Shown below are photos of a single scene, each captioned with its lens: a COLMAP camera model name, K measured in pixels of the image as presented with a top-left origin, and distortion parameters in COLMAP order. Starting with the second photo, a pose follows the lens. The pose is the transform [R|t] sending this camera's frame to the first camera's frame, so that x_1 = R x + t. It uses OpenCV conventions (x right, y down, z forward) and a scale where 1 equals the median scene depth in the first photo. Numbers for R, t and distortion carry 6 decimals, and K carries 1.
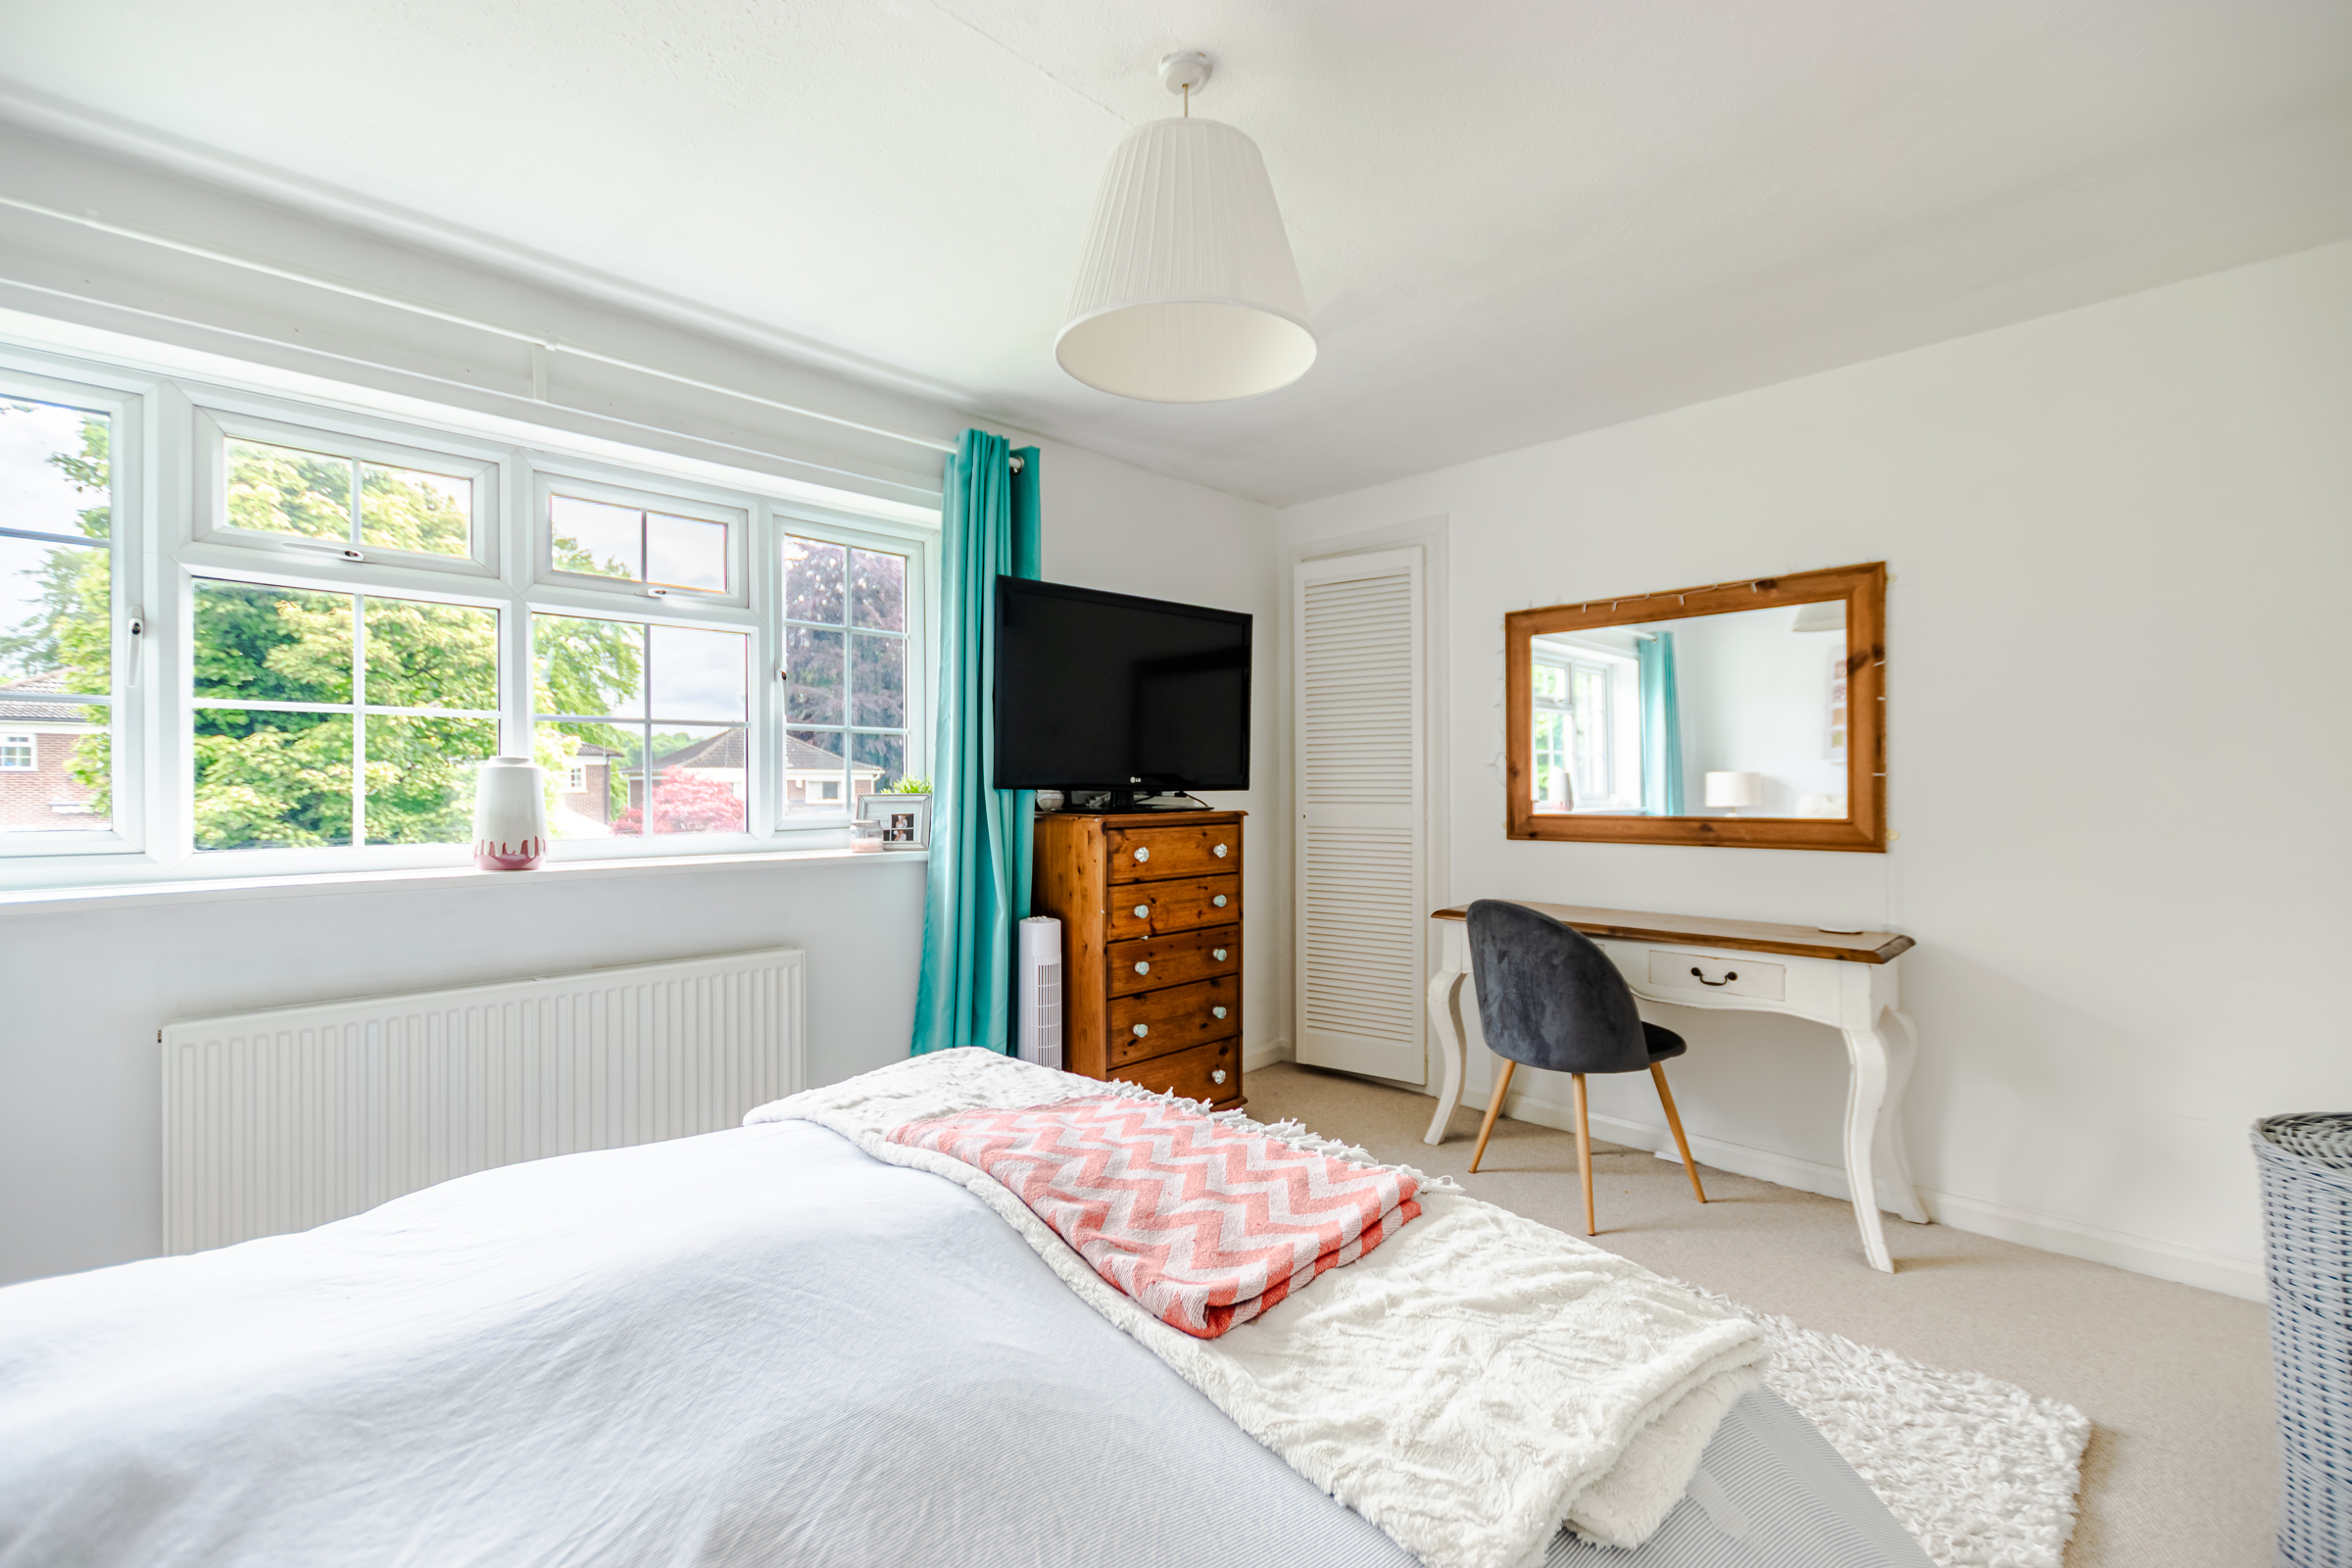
lens RADIAL K [[1022.5, 0, 1176.0], [0, 1022.5, 784.0], [0, 0, 1]] dist [0.000758, 0.000028]
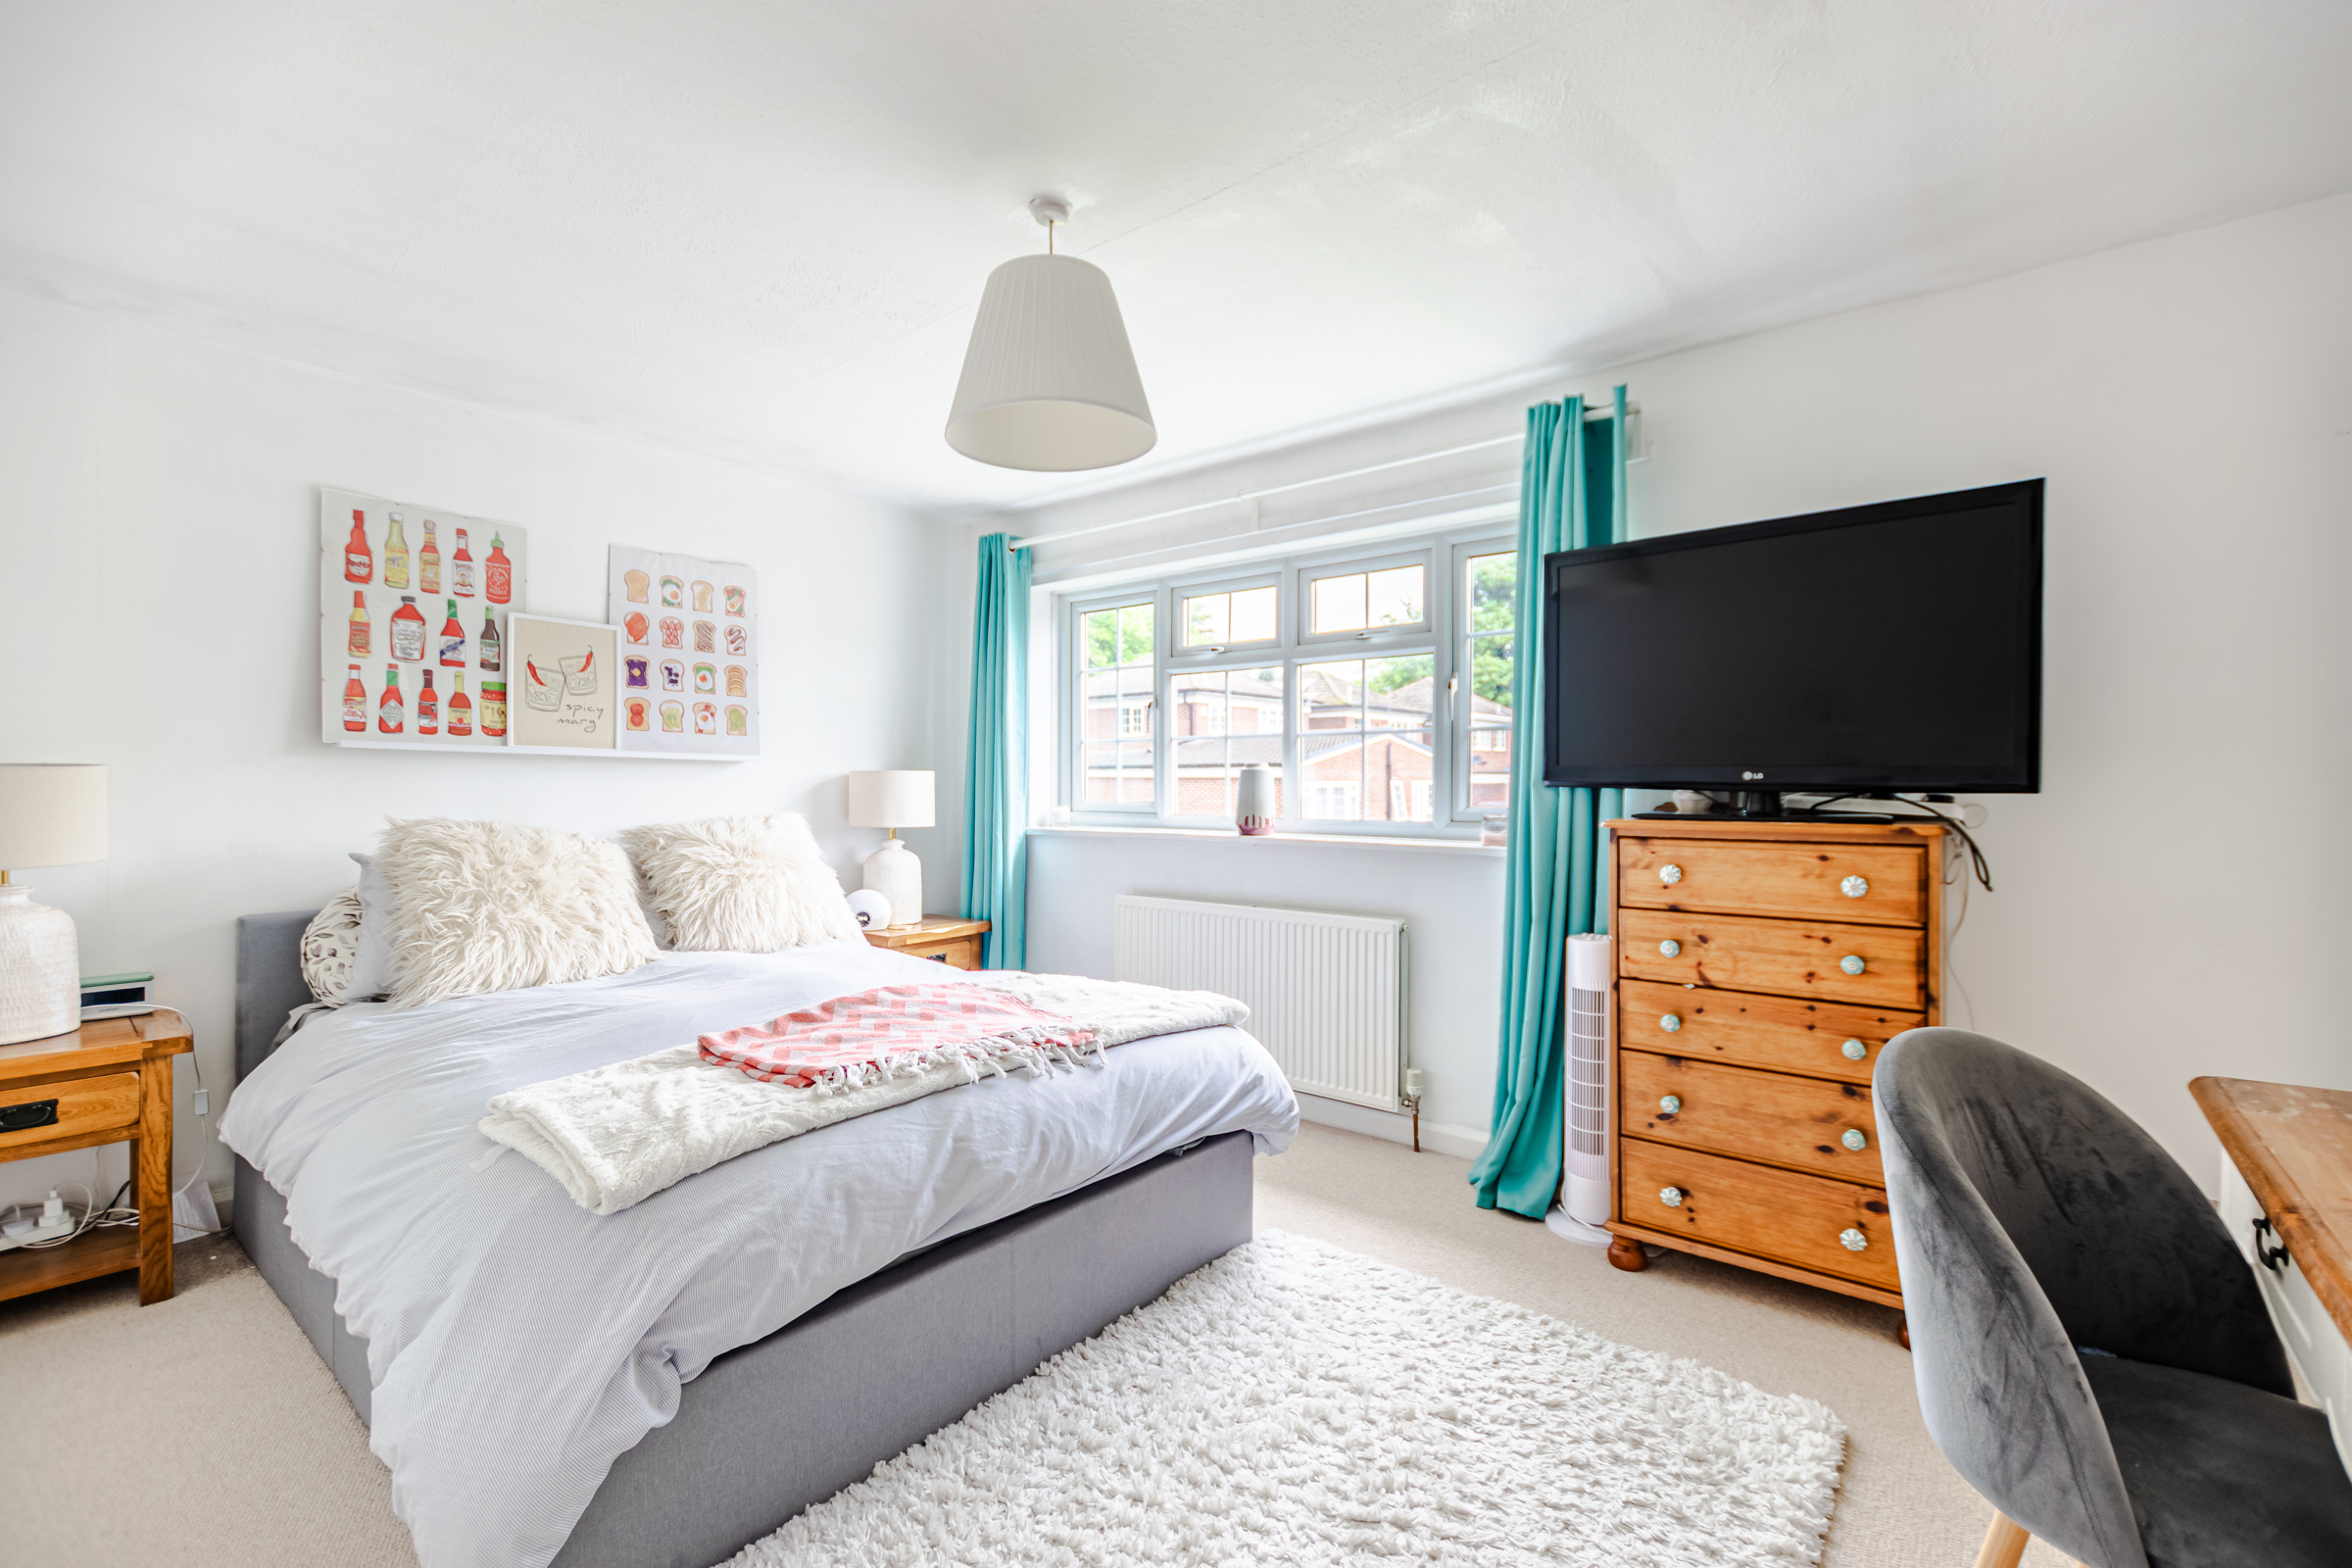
lens RADIAL K [[1022.5, 0, 1176.0], [0, 1022.5, 784.0], [0, 0, 1]] dist [0.000758, 0.000028]
pose [[0.110735, 0.007042, -0.993825, 0.691833], [-0.001843, 0.999975, 0.006880, -0.002756], [0.993848, 0.001069, 0.110745, 0.556924]]
